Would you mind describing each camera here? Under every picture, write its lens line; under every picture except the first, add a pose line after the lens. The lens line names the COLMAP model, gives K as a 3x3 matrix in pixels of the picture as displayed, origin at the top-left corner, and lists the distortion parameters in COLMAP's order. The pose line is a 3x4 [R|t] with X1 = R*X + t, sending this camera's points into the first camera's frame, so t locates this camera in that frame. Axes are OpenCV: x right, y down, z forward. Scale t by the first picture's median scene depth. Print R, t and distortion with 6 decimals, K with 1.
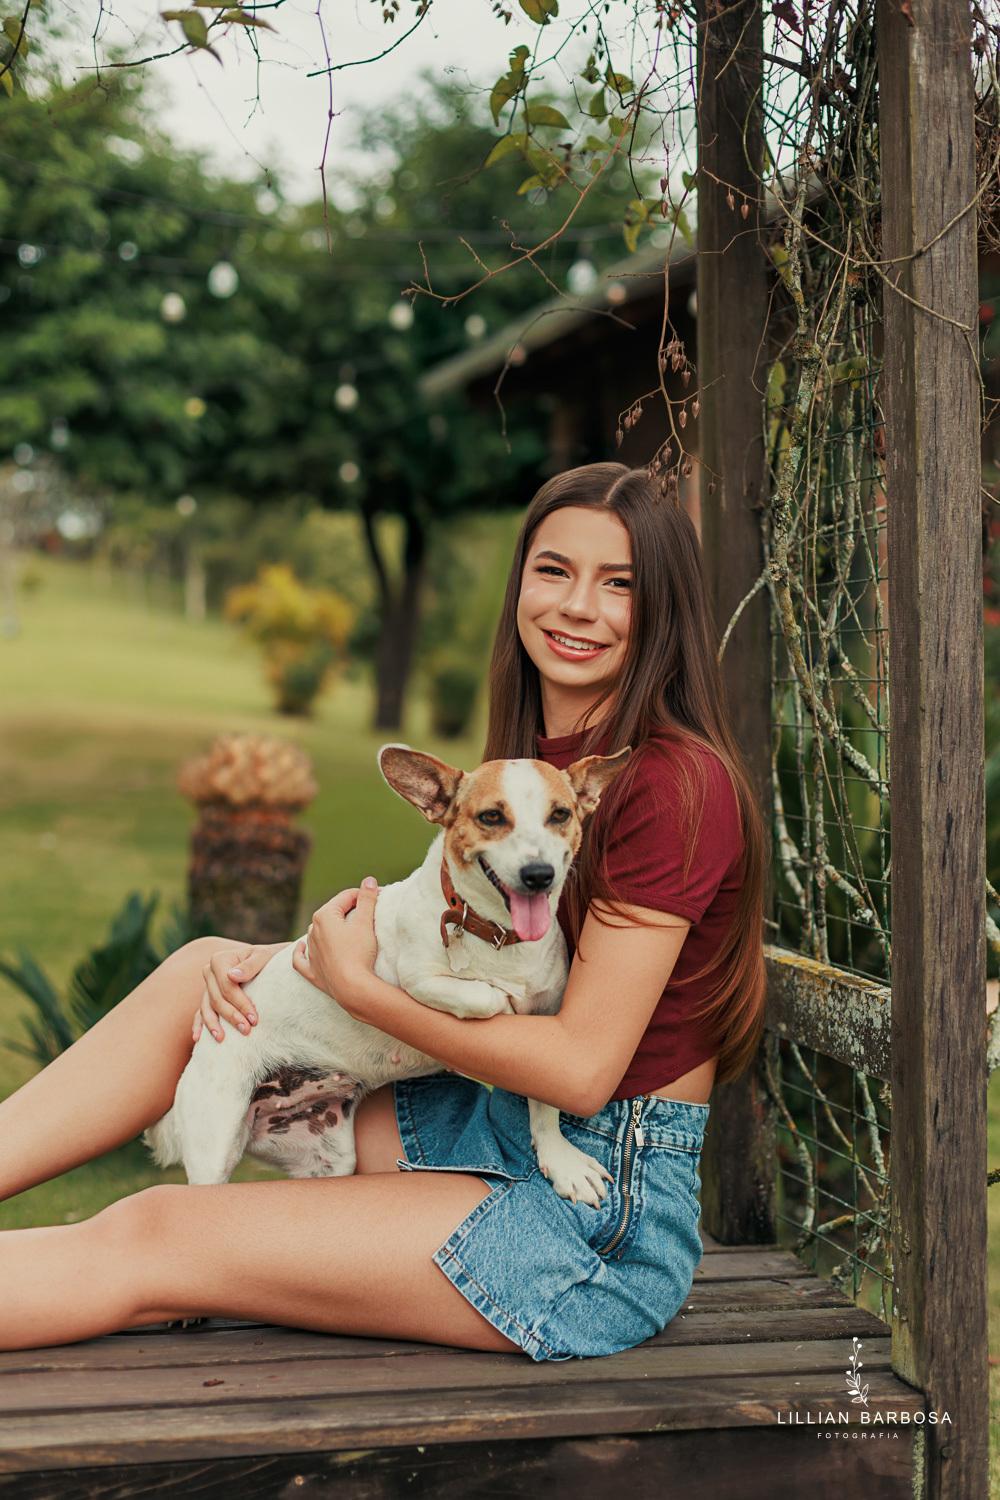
lens RADIAL K [[2220.9, 0, 522.1], [0, 2220.9, 723.2], [0, 0, 1]] dist [0.026836, -0.024076]
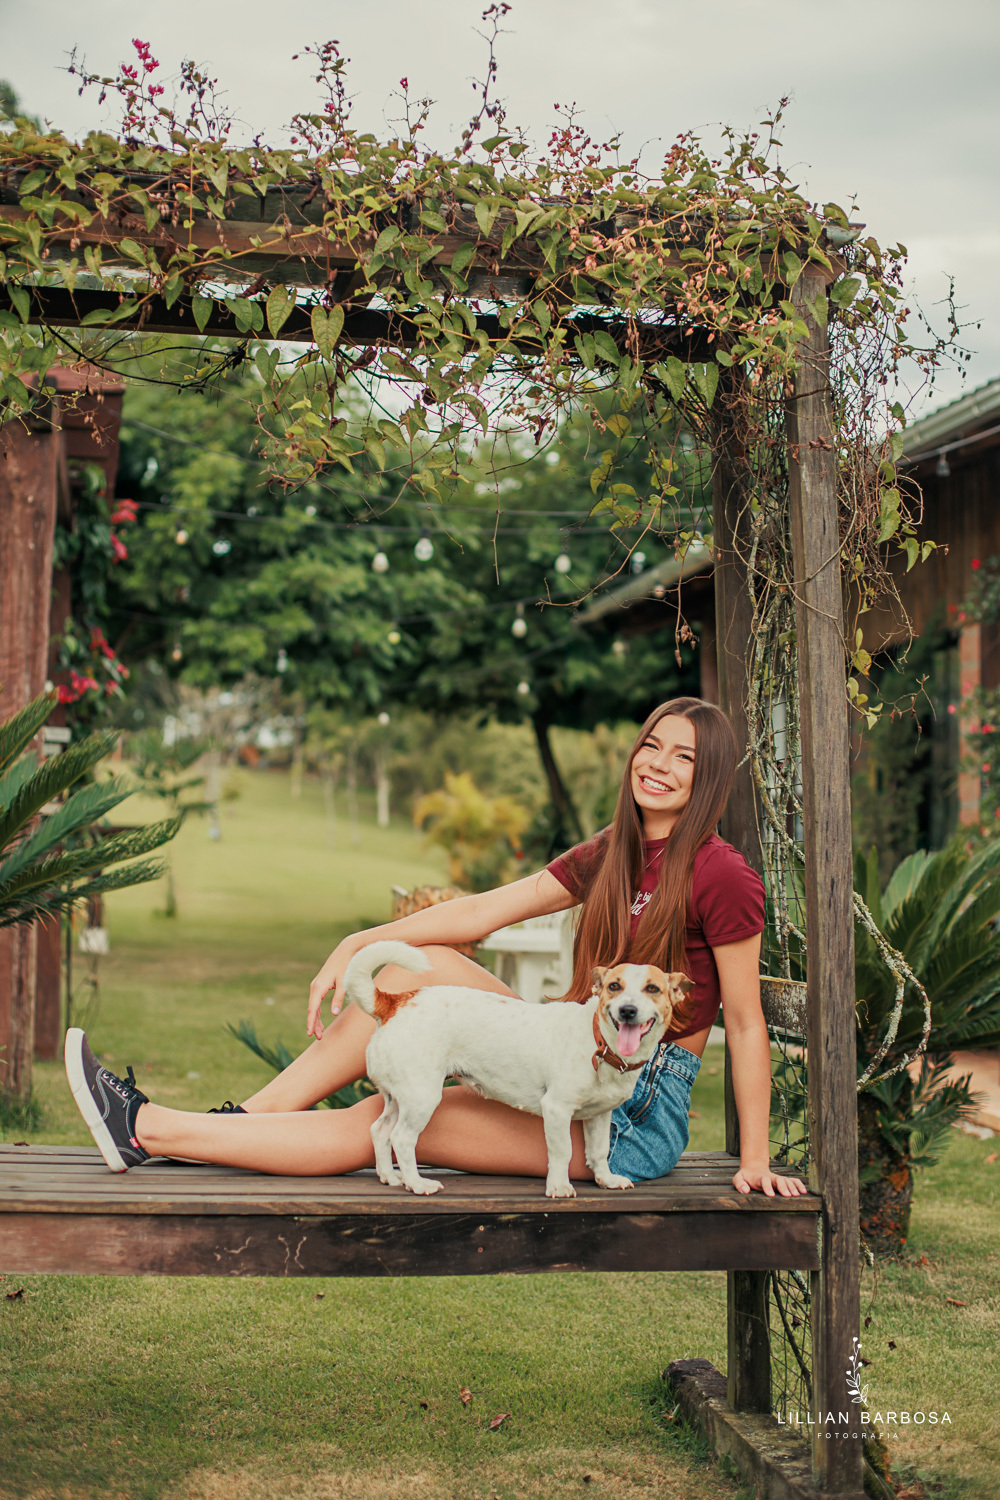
lens RADIAL K [[2194.9, 0, 501.1], [0, 2194.9, 691.4], [0, 0, 1]] dist [0.008948, -0.044124]
pose [[0.995923, -0.011018, -0.089533, 0.016228], [0.001185, 0.994024, -0.109151, 0.016515], [0.090201, 0.108600, 0.989985, -0.163944]]
